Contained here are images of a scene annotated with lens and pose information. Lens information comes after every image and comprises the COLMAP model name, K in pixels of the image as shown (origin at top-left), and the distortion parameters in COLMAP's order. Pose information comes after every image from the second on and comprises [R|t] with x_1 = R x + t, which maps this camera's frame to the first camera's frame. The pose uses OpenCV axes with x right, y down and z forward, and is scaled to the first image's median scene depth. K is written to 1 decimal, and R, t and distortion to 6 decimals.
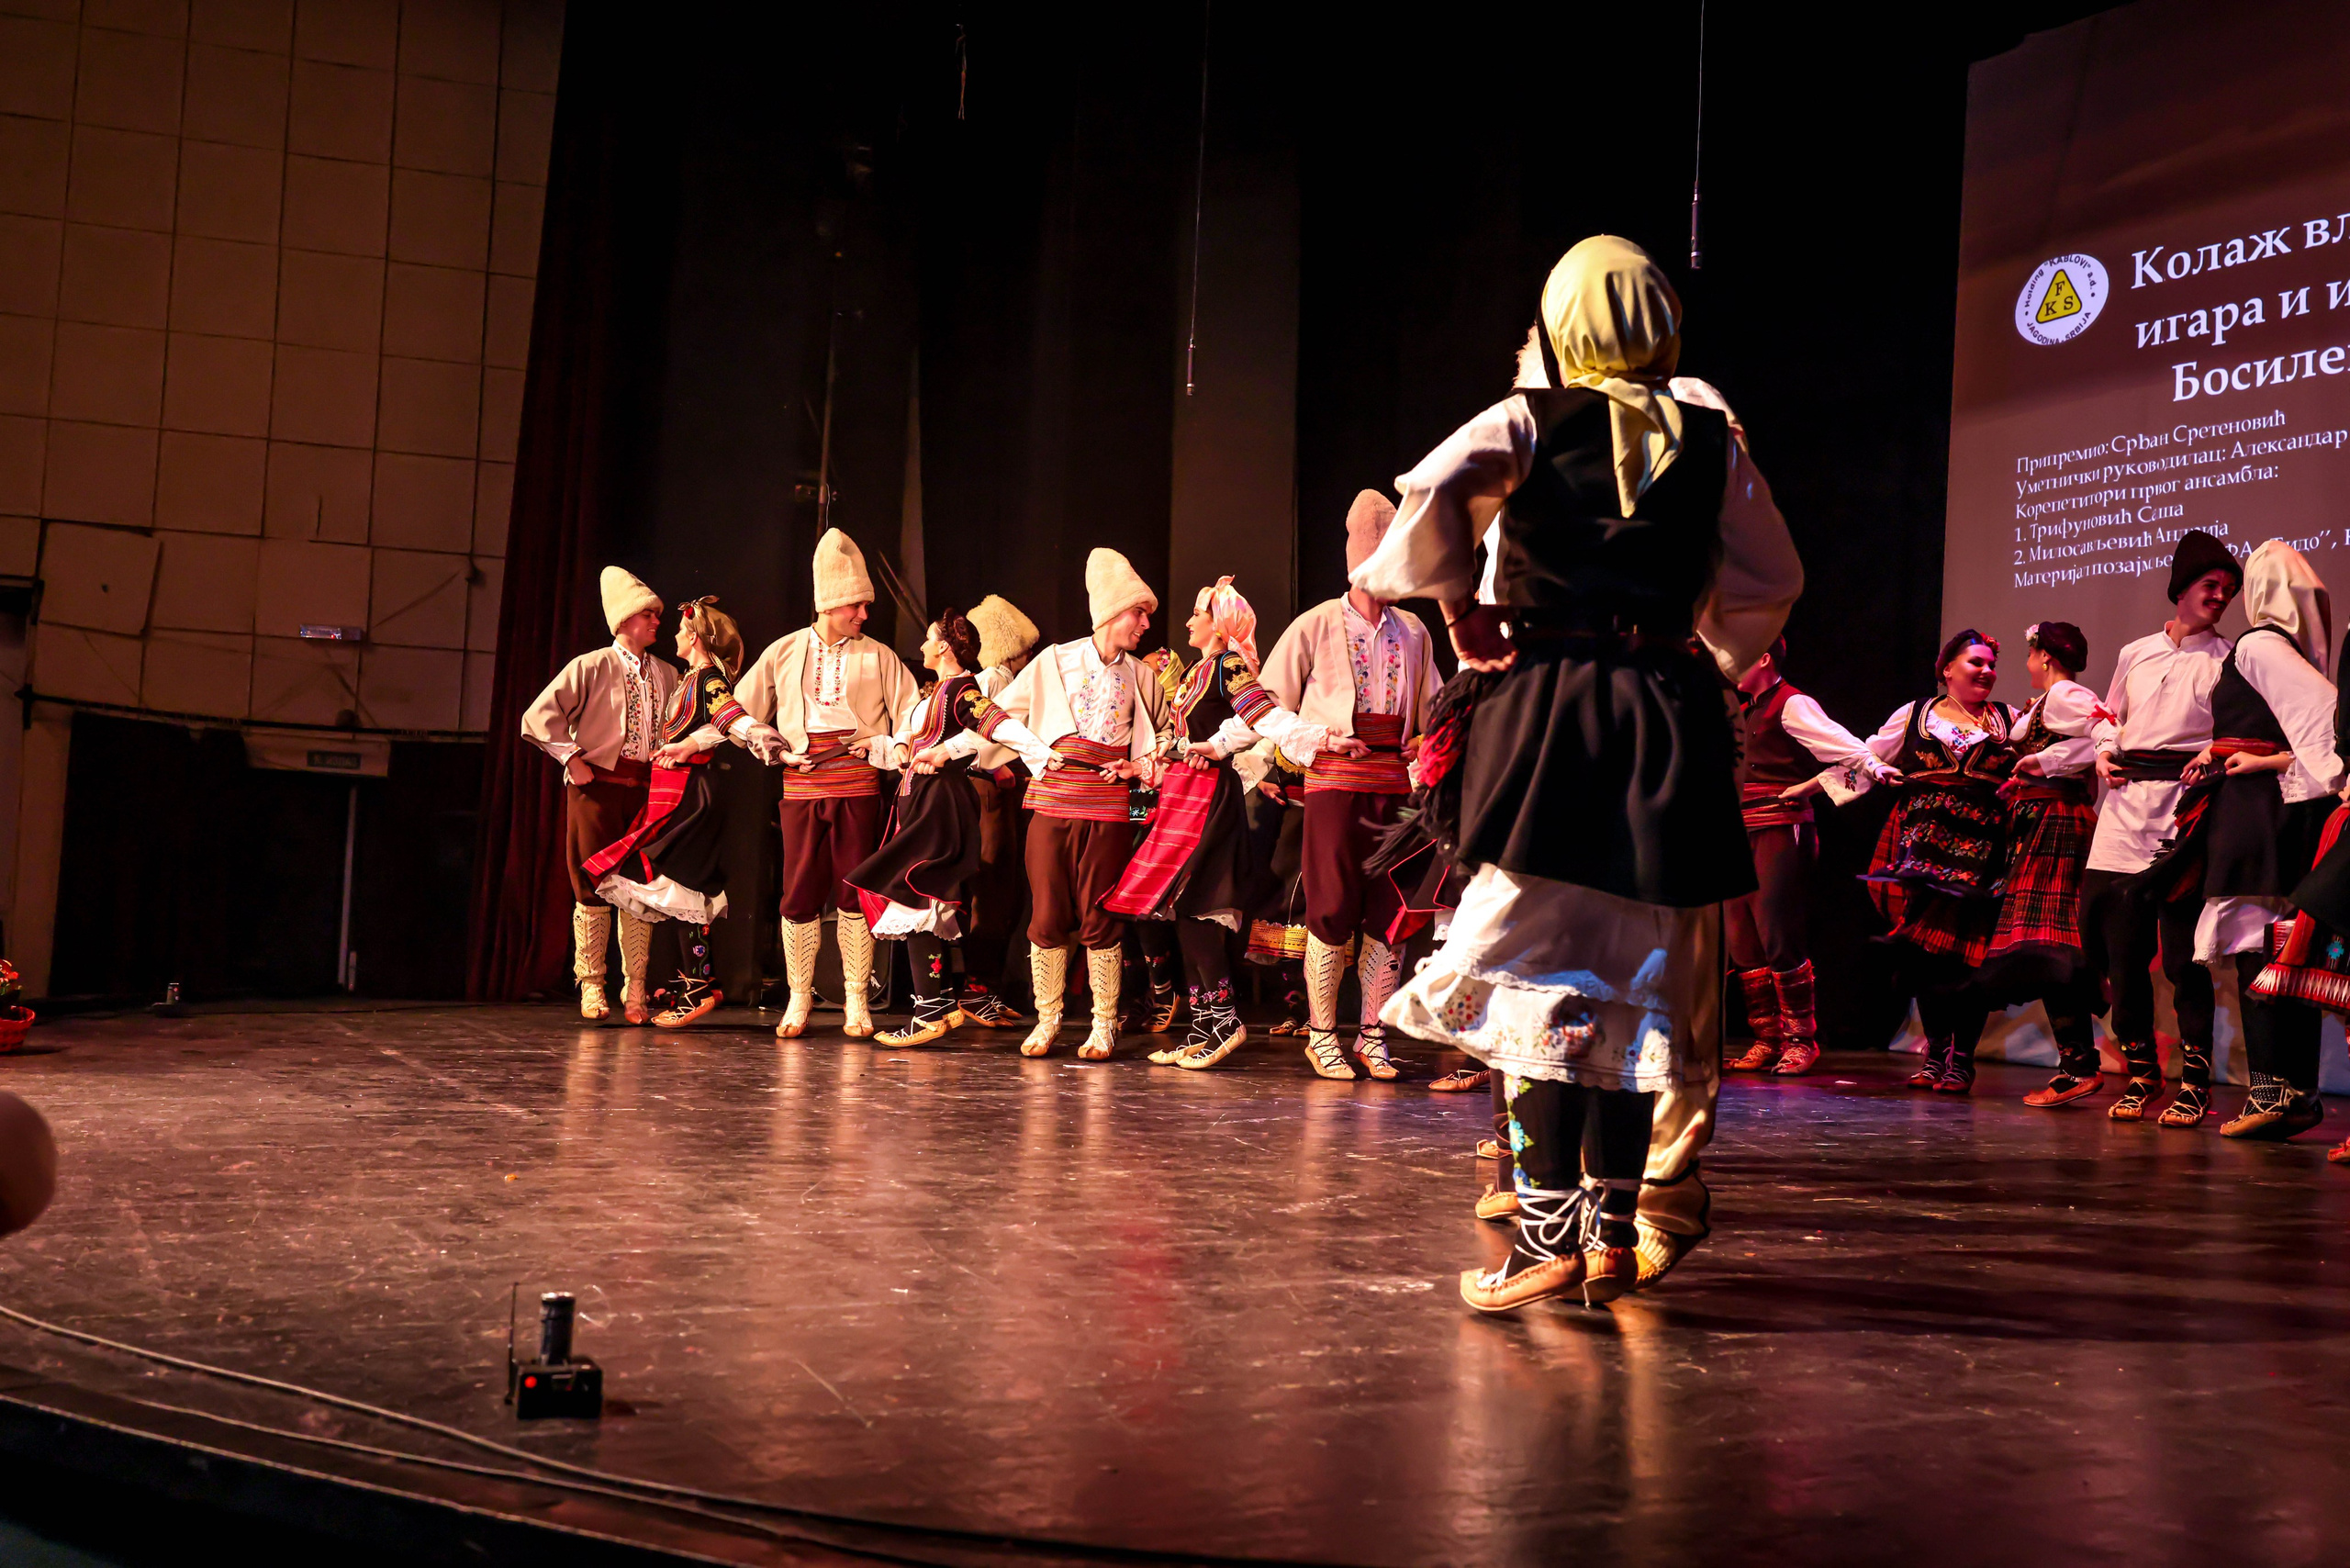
lens RADIAL K [[2276.8, 0, 1139.4], [0, 2276.8, 734.7], [0, 0, 1]] dist [0.009693, 0.000000]
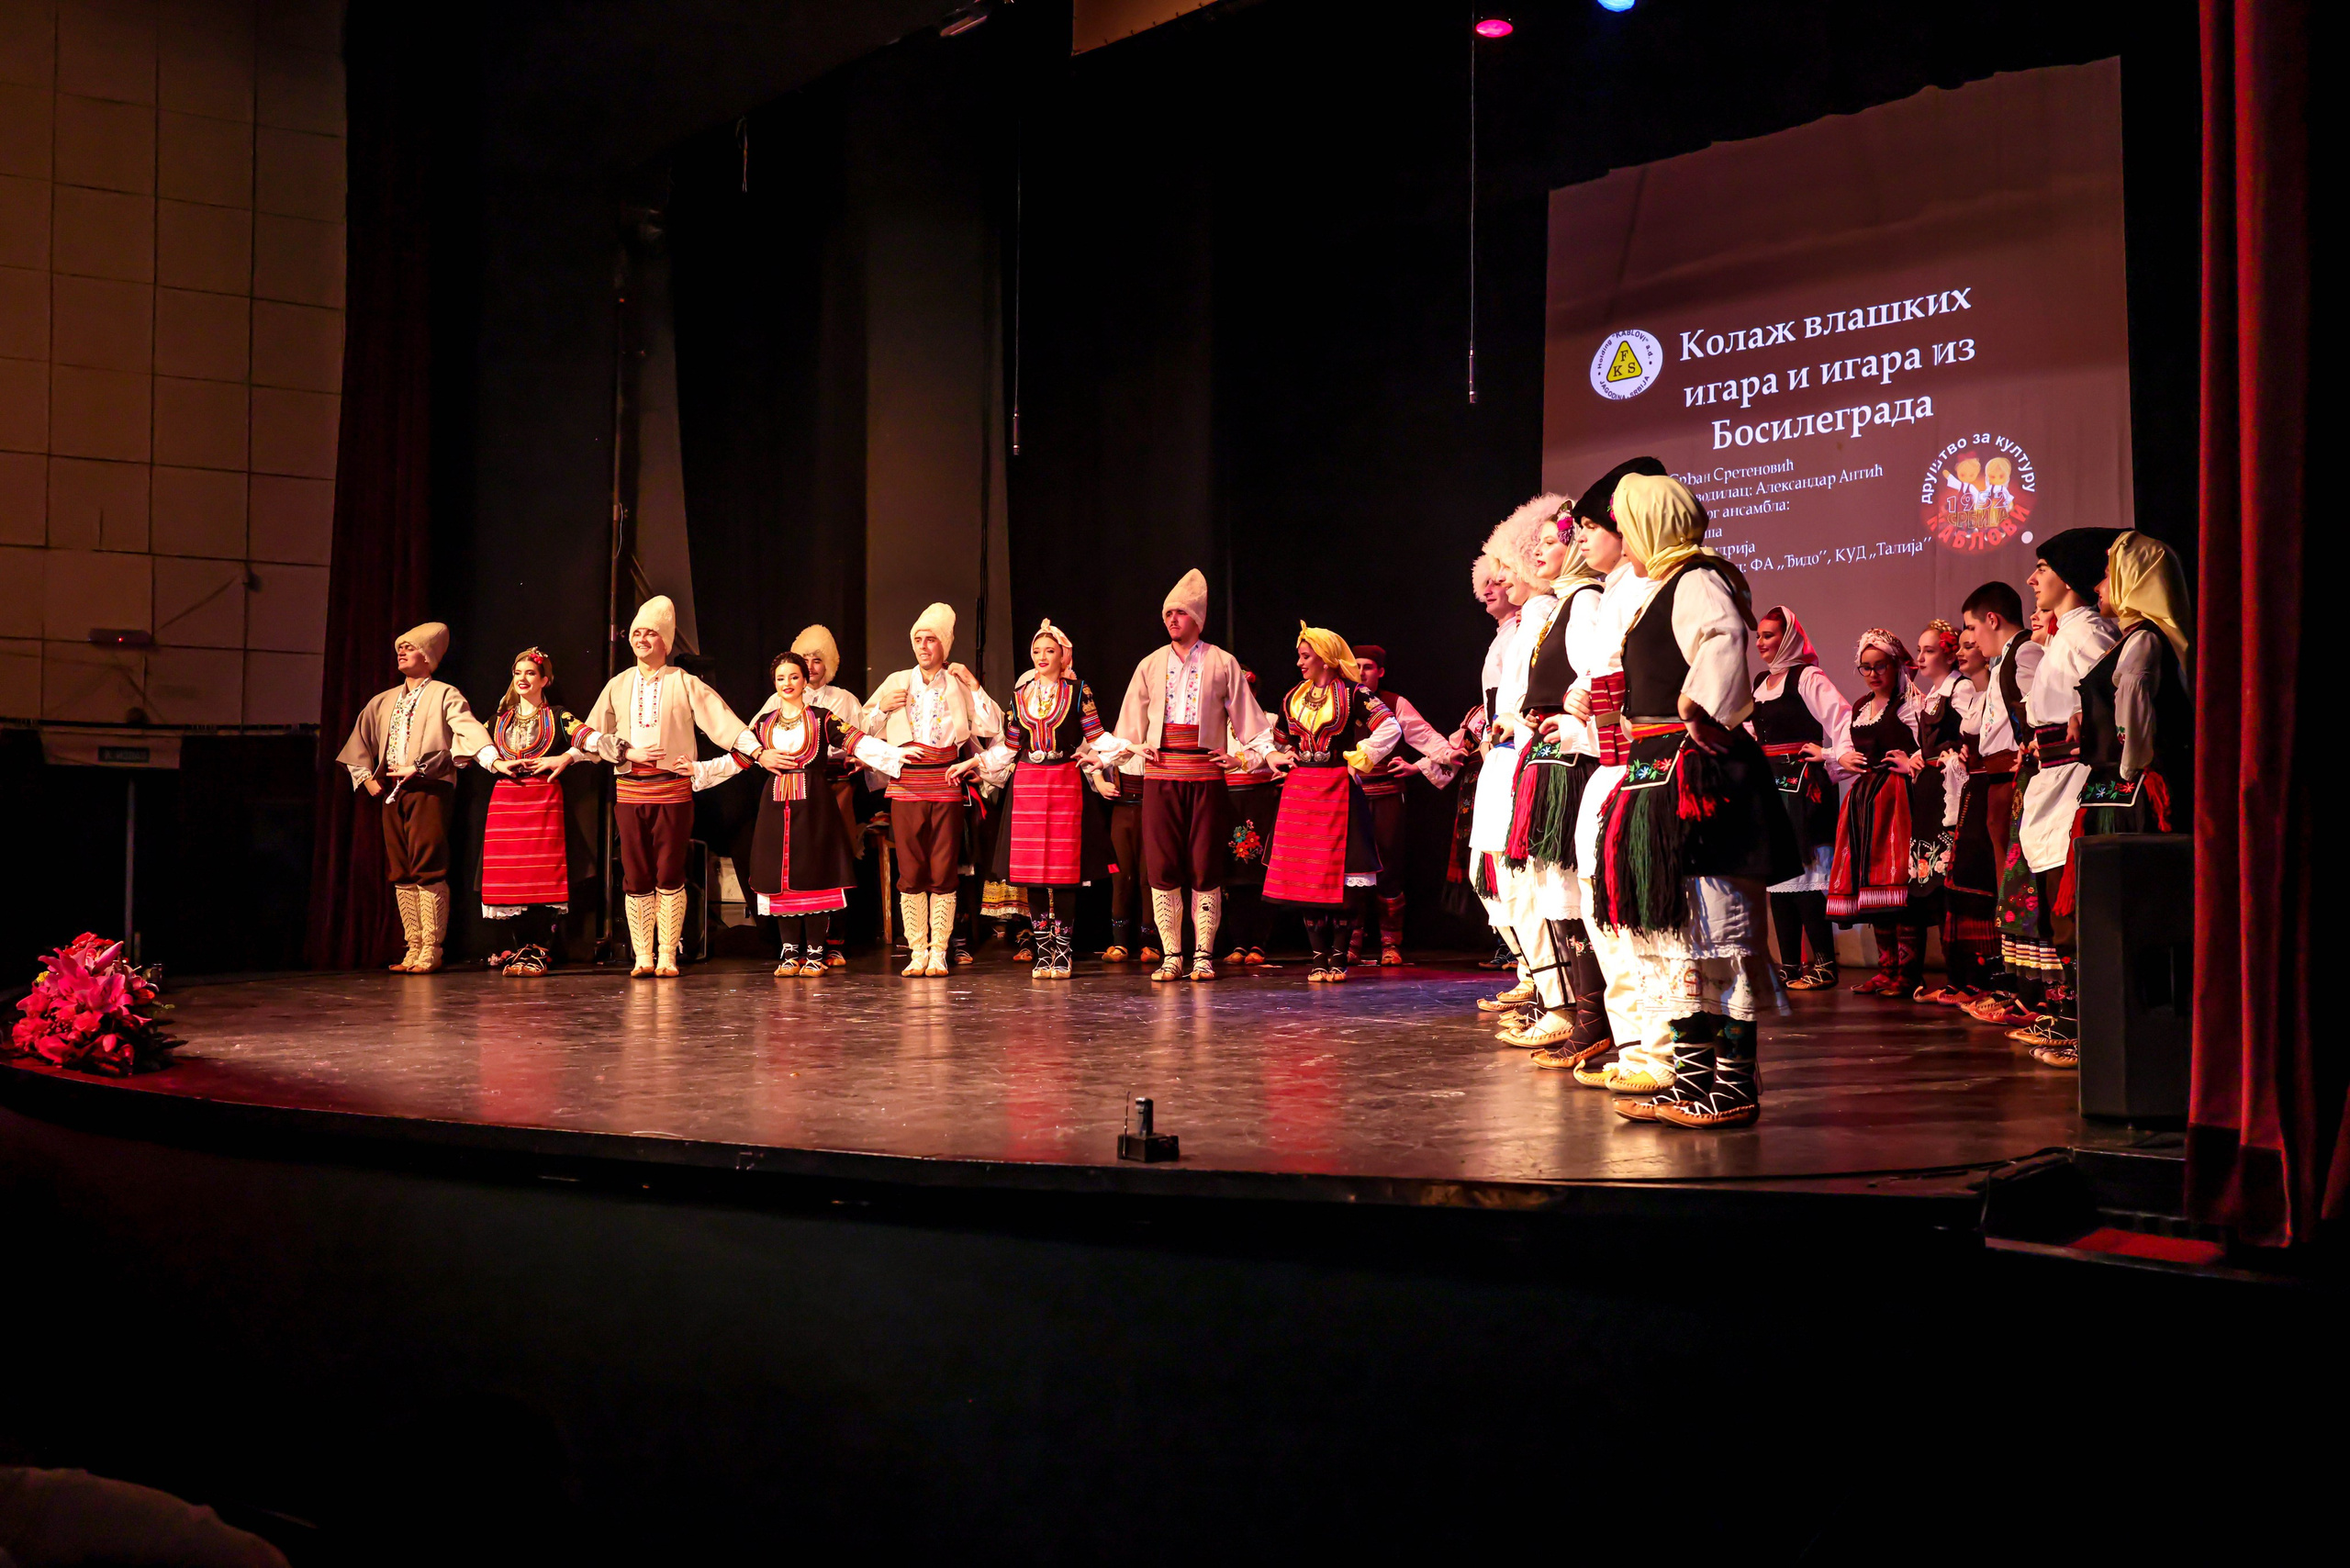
lens RADIAL K [[2276.8, 0, 1164.8], [0, 2276.8, 753.0], [0, 0, 1]] dist [0.009693, 0.000000]
pose [[0.970069, -0.027577, 0.241259, -0.178345], [0.019662, 0.999188, 0.035153, -0.023149], [-0.242033, -0.029357, 0.969824, -0.207667]]
